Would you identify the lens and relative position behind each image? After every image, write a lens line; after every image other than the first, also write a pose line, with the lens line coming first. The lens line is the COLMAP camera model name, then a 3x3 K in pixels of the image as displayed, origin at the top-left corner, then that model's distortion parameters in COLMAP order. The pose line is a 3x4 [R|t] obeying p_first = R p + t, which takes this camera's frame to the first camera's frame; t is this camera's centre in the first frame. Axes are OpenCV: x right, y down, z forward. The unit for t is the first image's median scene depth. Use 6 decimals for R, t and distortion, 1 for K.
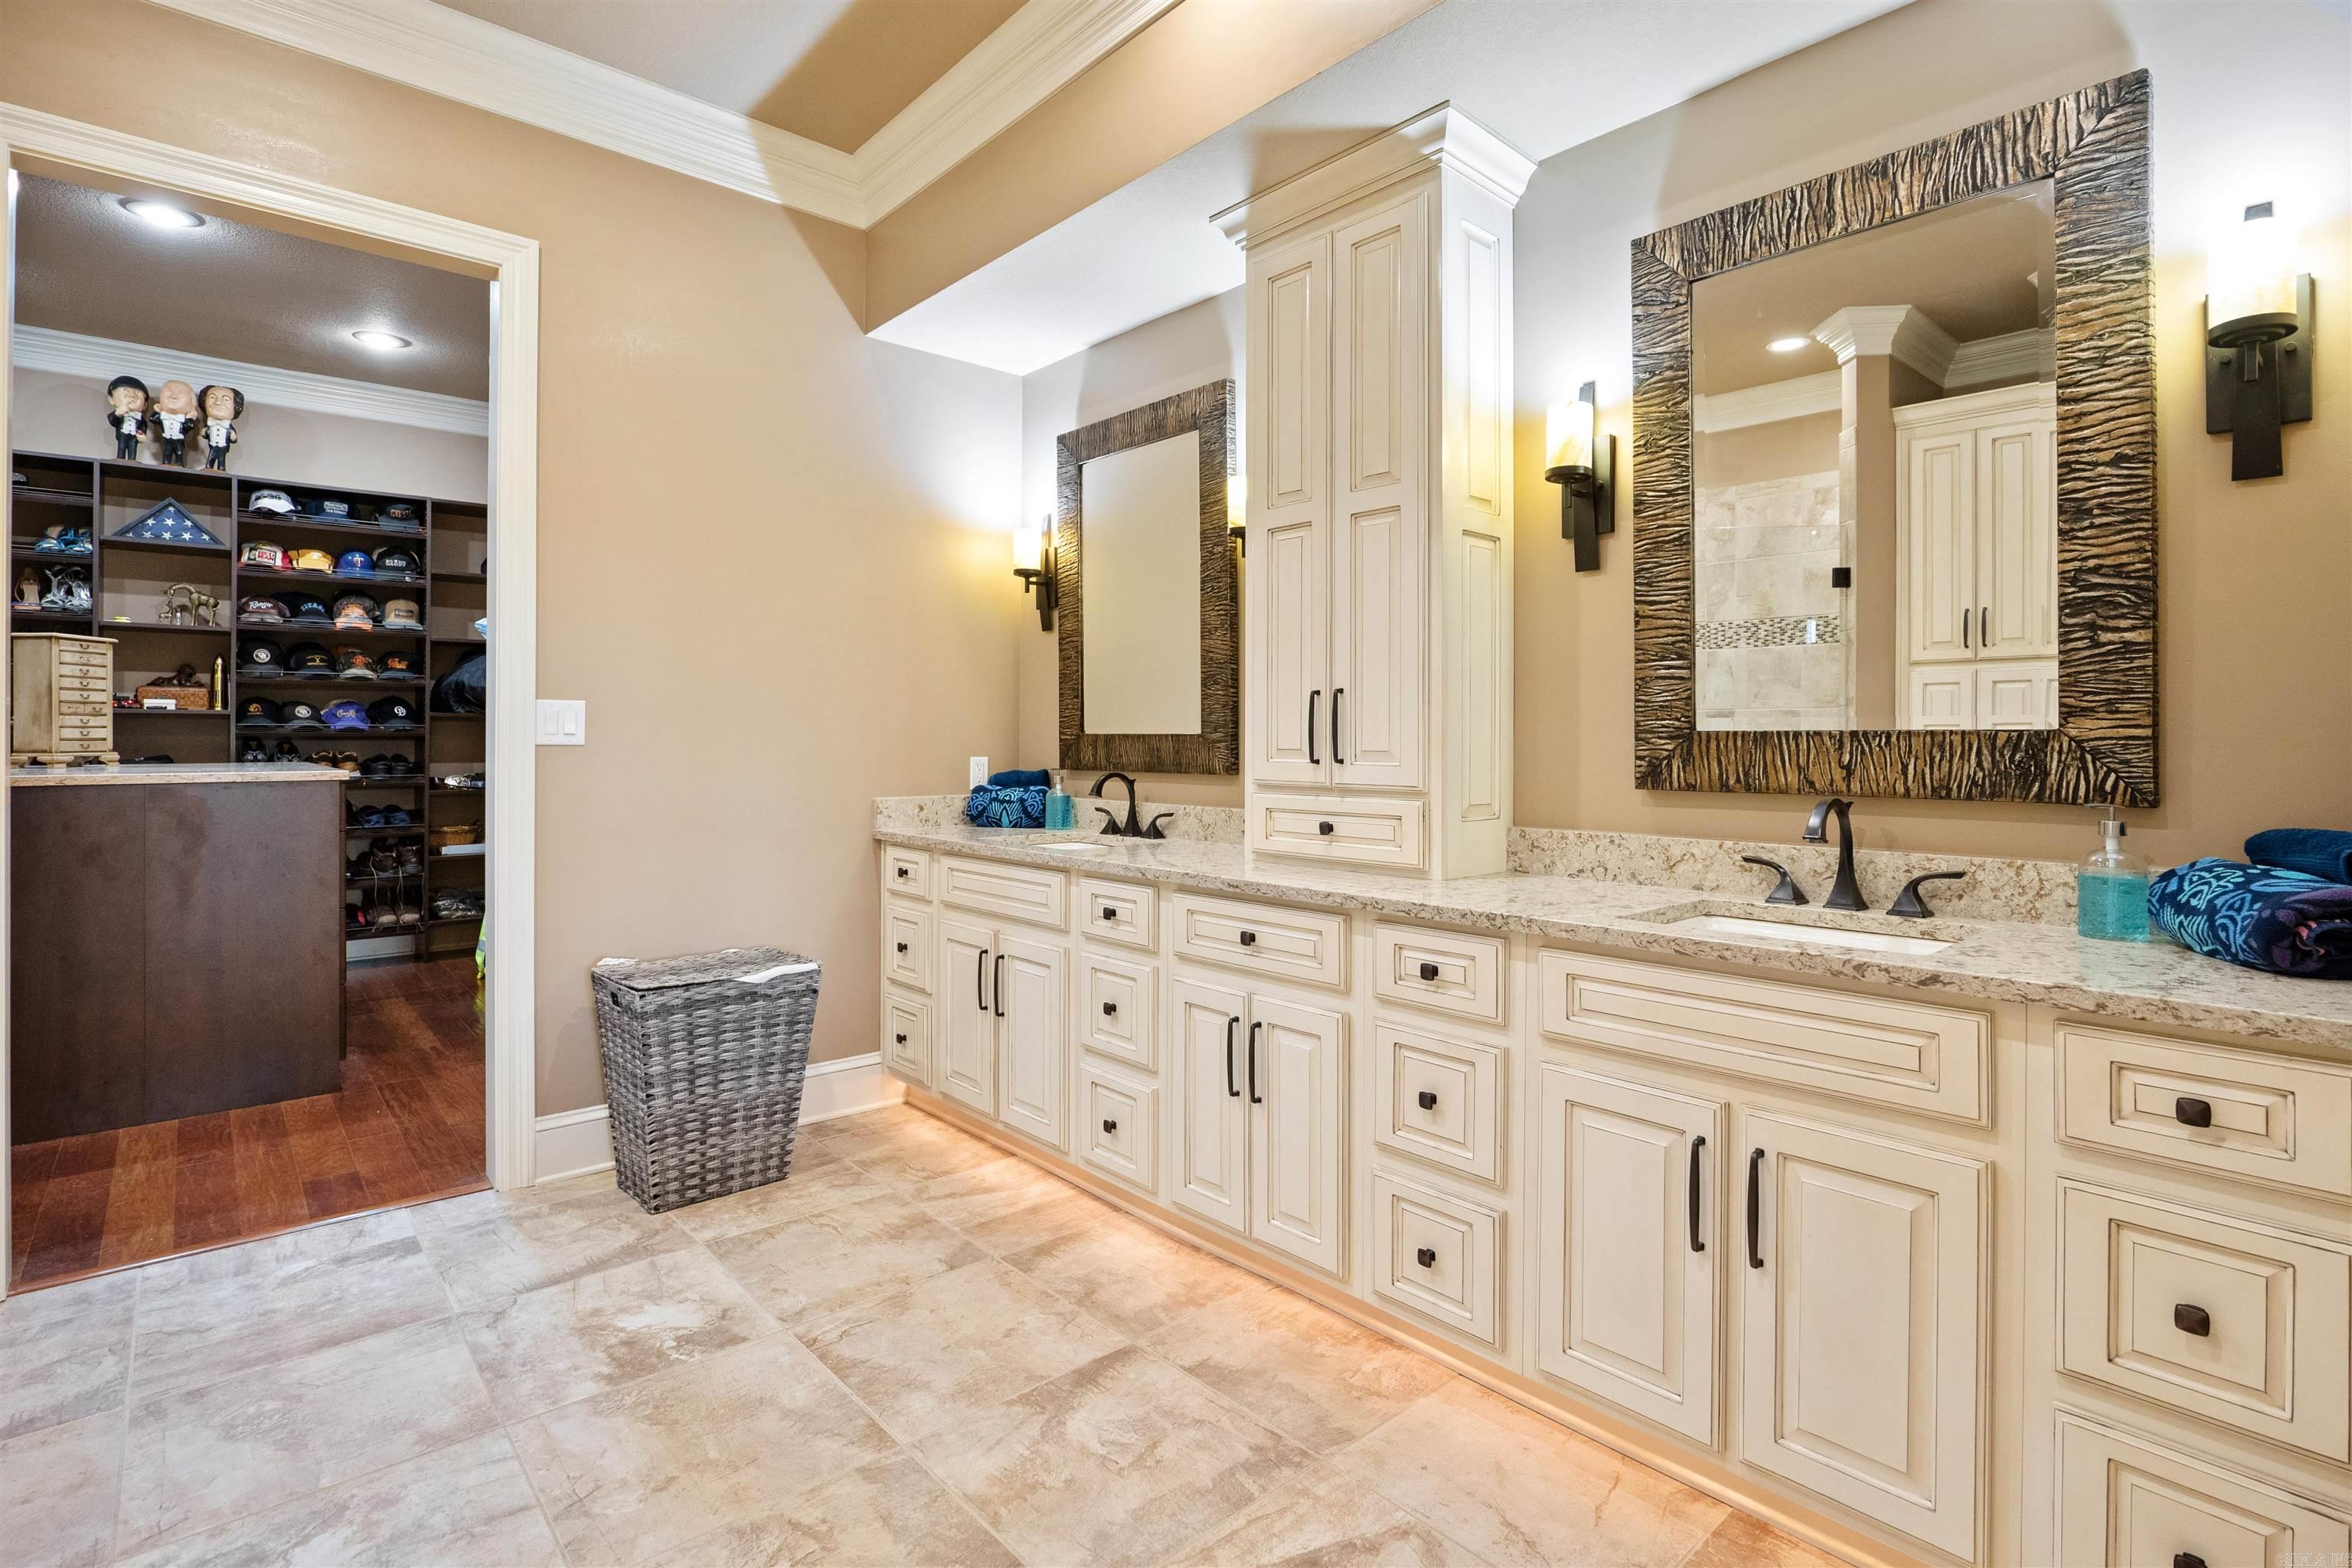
lens RADIAL K [[1112.8, 0, 1171.8], [0, 1112.8, 732.2], [0, 0, 1]] dist [-0.024136, 0.006591]
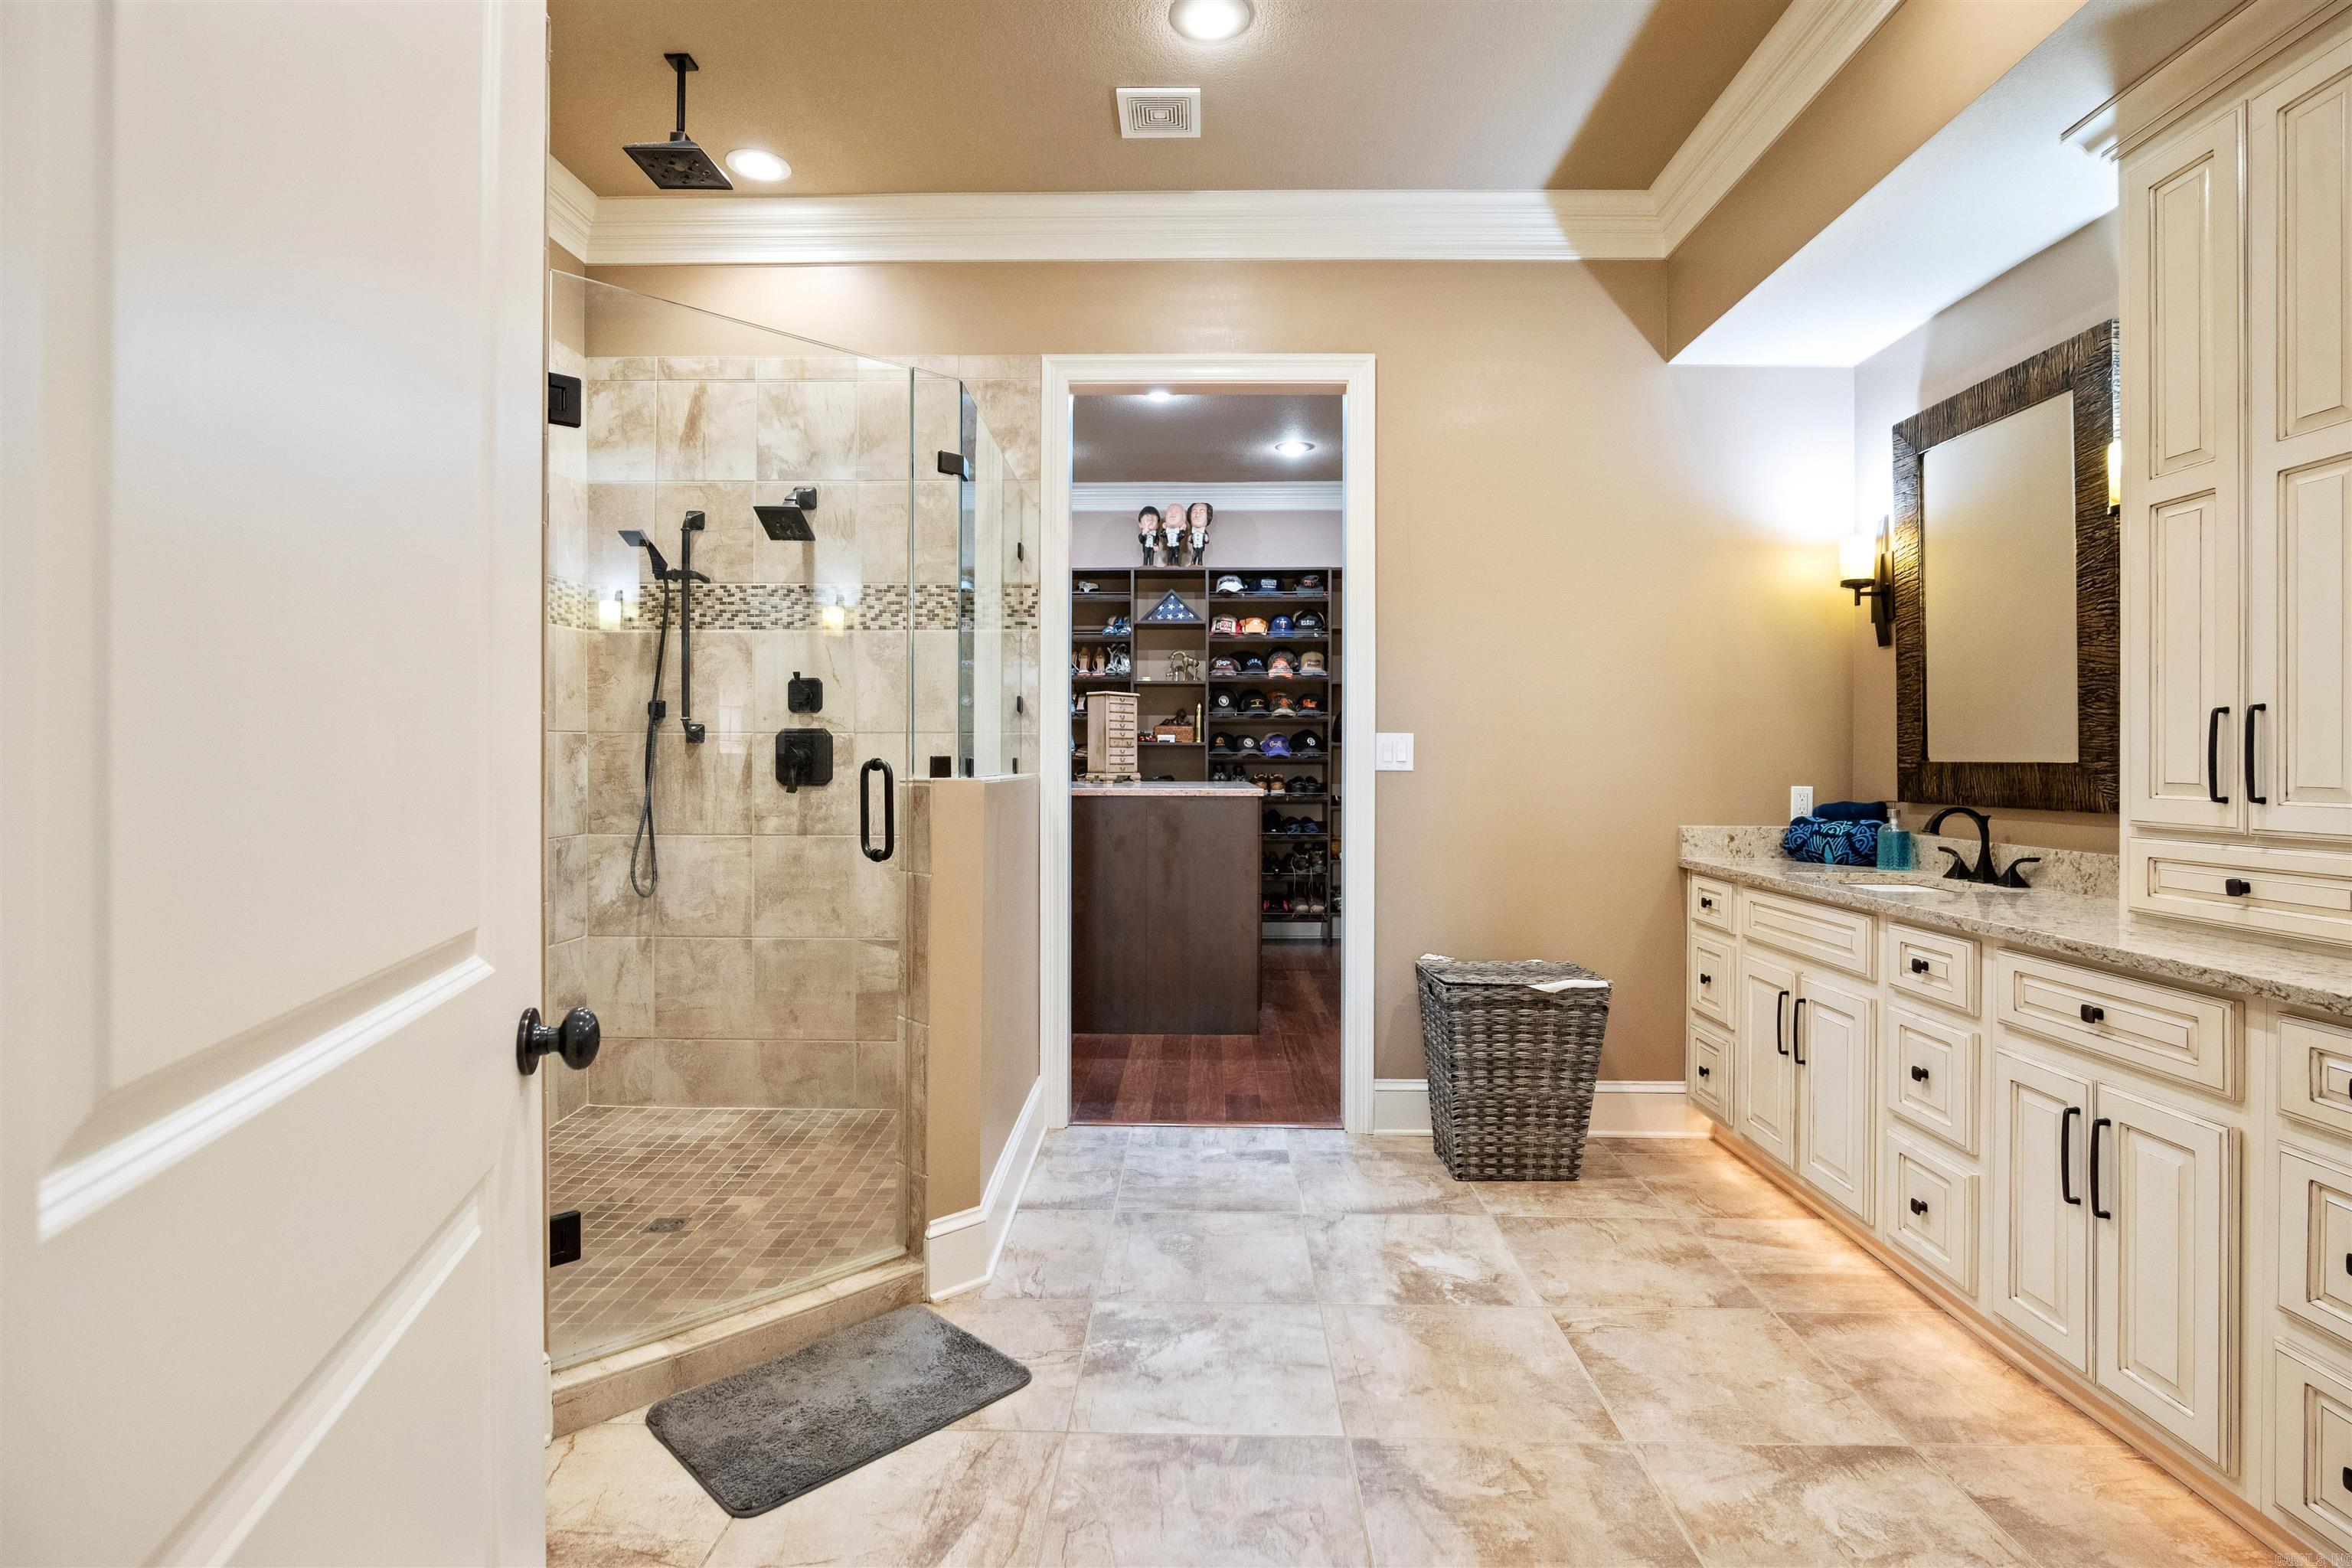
lens RADIAL K [[1112.8, 0, 1193.0], [0, 1112.8, 756.4], [0, 0, 1]] dist [-0.024136, 0.006591]
pose [[0.737120, -0.001330, -0.675761, 0.113590], [0.001233, 0.999999, -0.000624, -0.004048], [0.675761, -0.000374, 0.737121, -0.037194]]
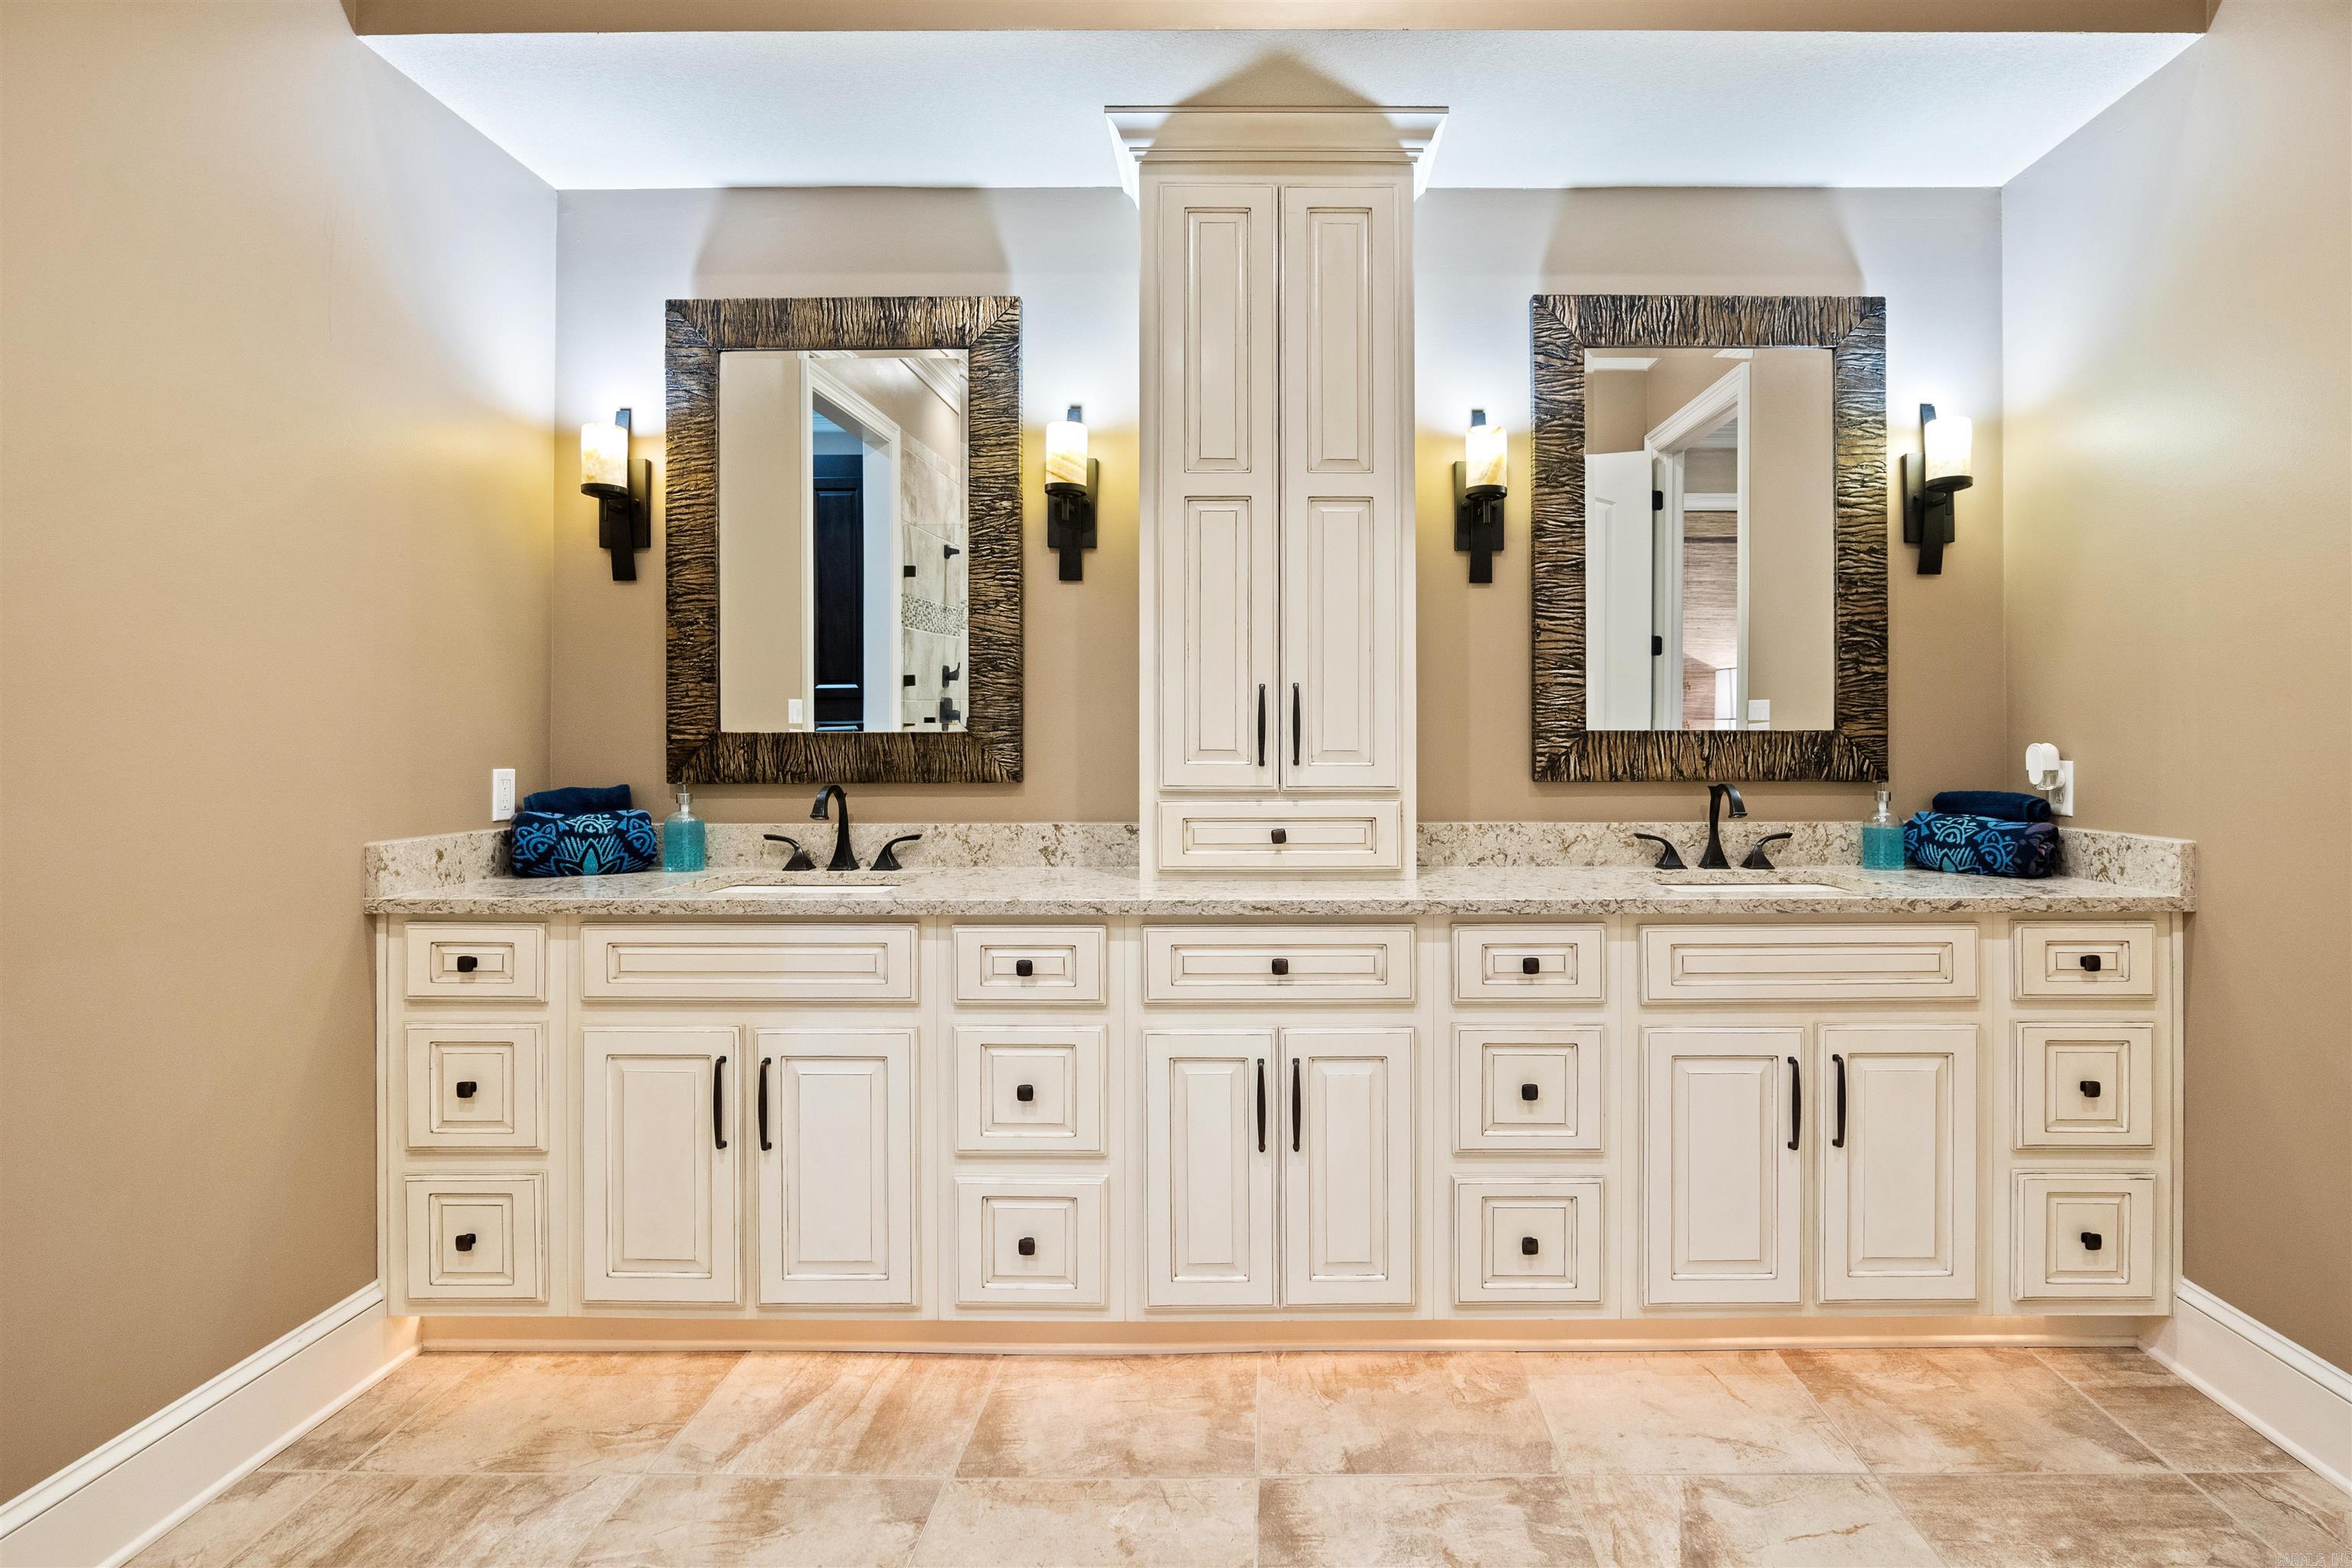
lens RADIAL K [[1166.3, 0, 1248.9], [0, 1166.3, 729.2], [0, 0, 1]] dist [-0.020544, 0.003892]
pose [[0.670413, 0.002270, 0.741985, -0.565859], [-0.002175, 0.999997, -0.001094, -0.000331], [-0.741985, -0.000880, 0.670416, 0.362112]]
